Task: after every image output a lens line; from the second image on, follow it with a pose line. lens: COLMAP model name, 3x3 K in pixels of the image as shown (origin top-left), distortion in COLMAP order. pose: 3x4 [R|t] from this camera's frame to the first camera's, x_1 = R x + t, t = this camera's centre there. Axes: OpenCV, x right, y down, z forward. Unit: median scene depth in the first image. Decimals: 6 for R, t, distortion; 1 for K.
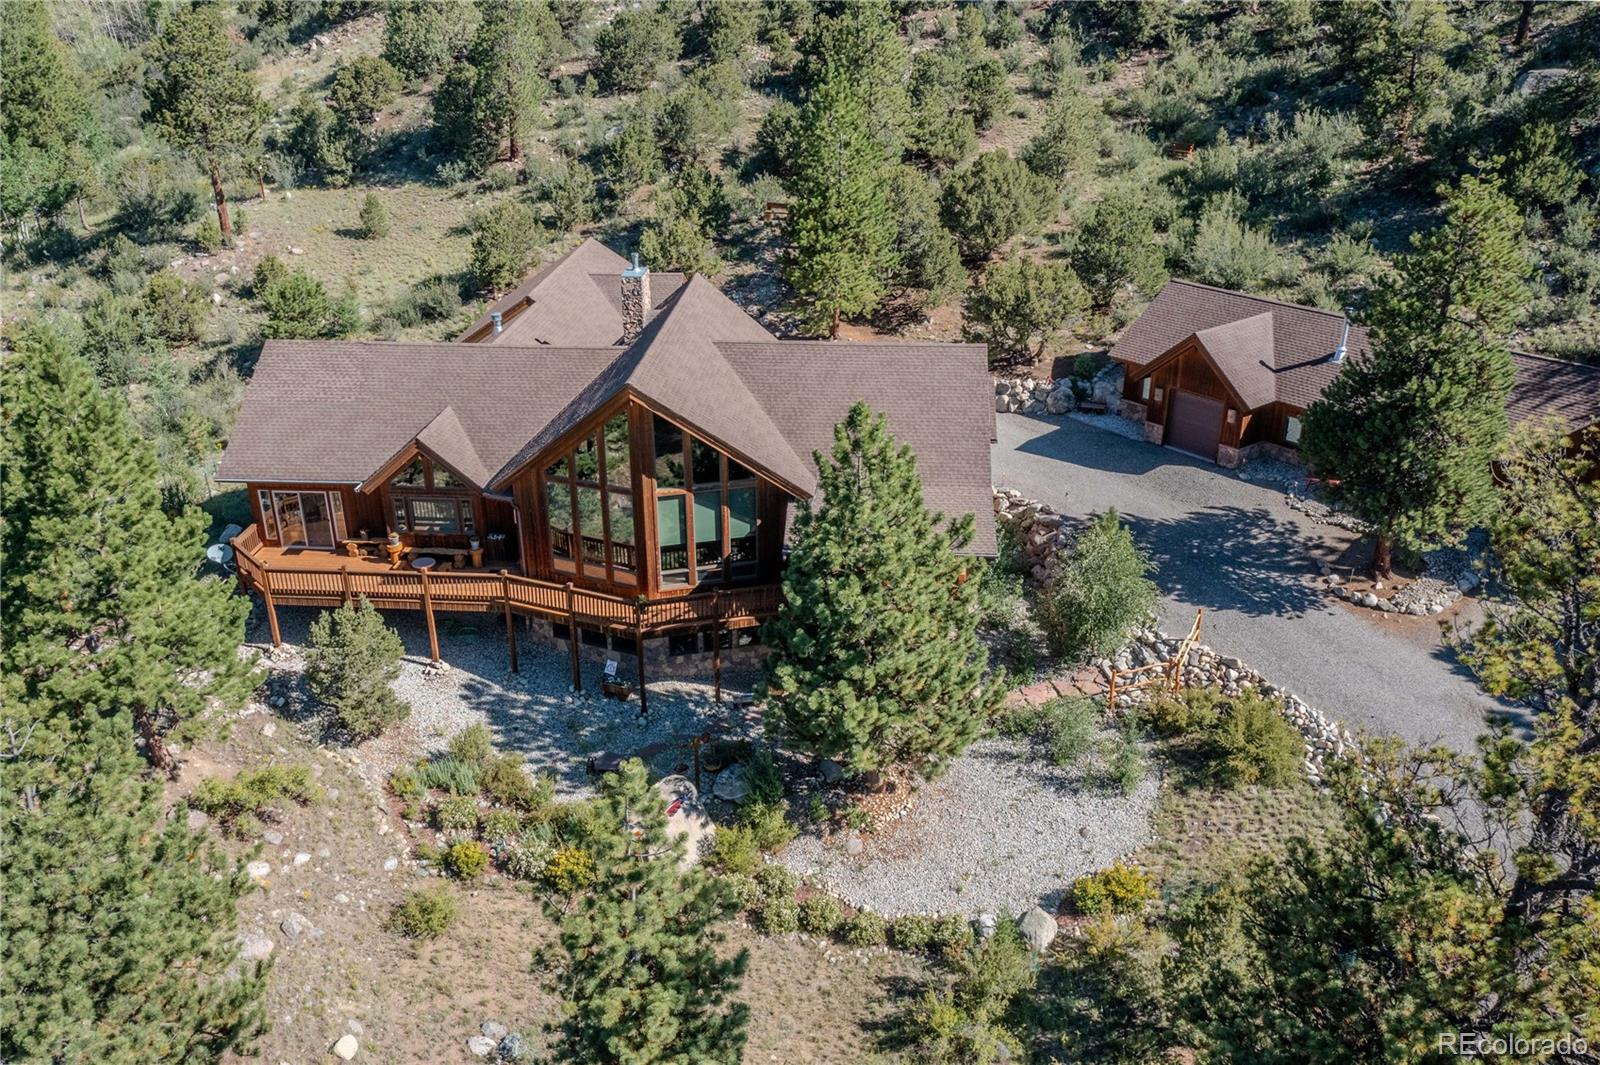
lens RADIAL K [[1198.9, 0, 779.4], [0, 1198.9, 535.6], [0, 0, 1]] dist [-0.002586, 0.006558]
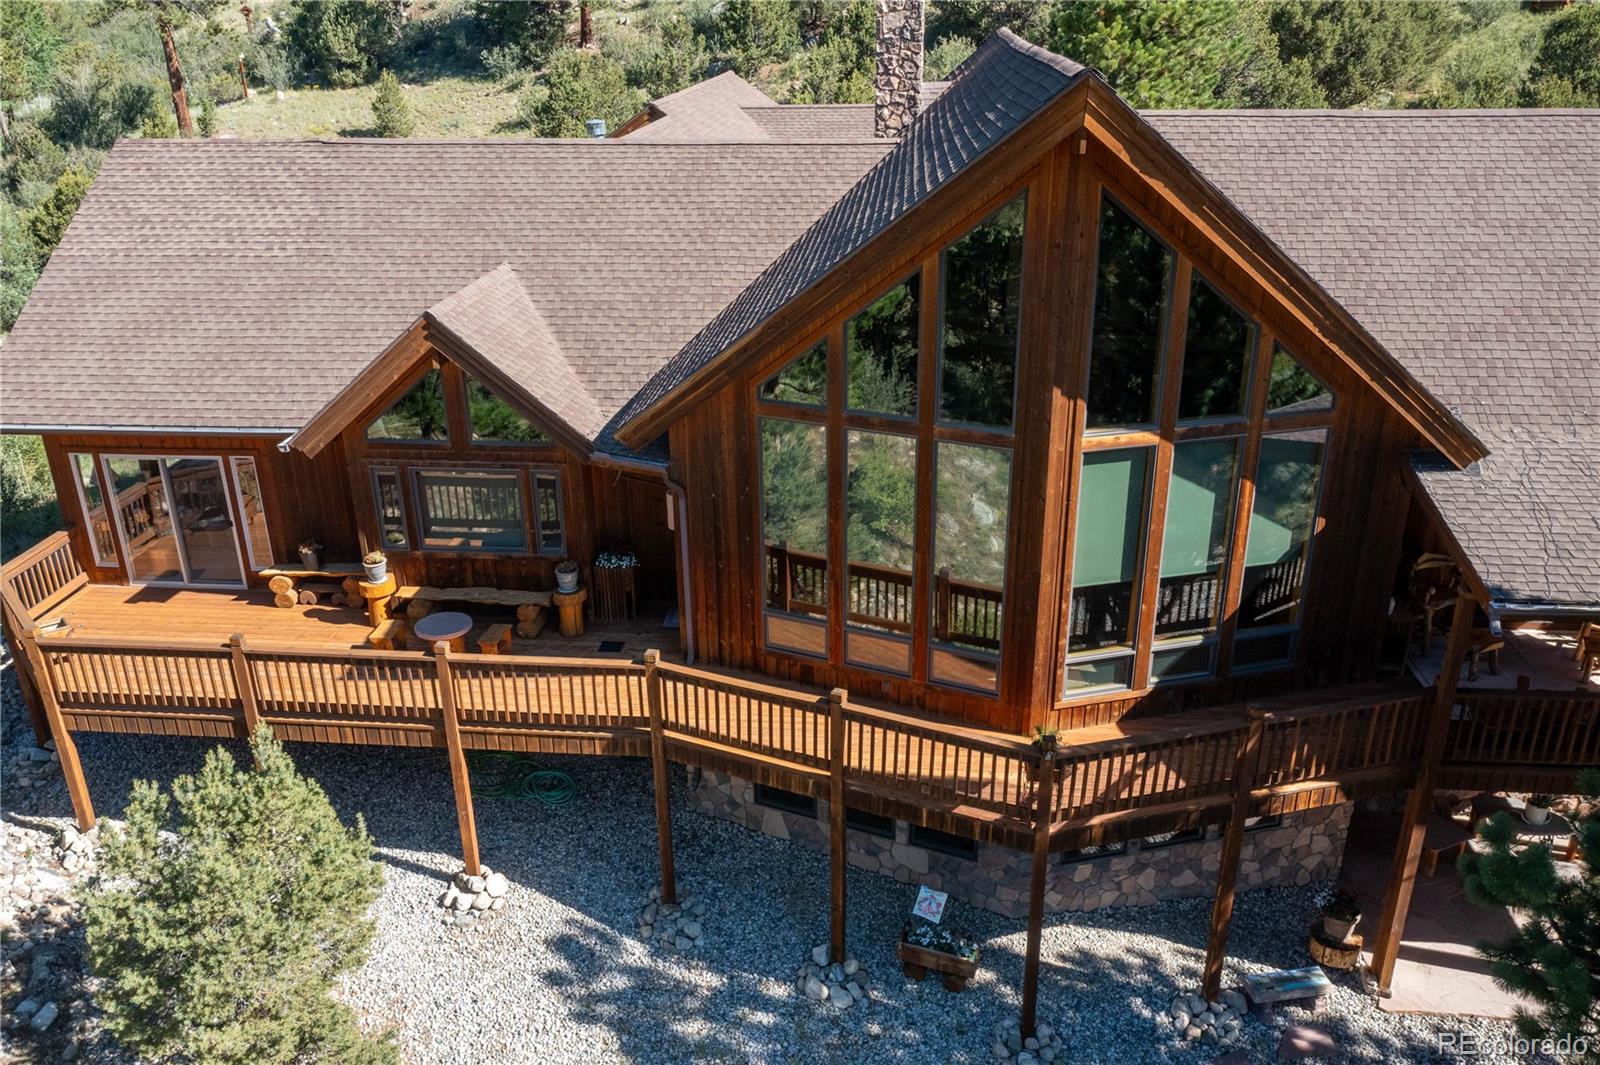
lens RADIAL K [[1211.0, 0, 800.0], [0, 1211.0, 532.5], [0, 0, 1]] dist [0.000037, -0.001802]
pose [[0.999816, -0.000020, -0.019167, -0.163121], [-0.000384, 0.999778, -0.021052, -0.000292], [0.019164, 0.021055, 0.999595, 0.573834]]
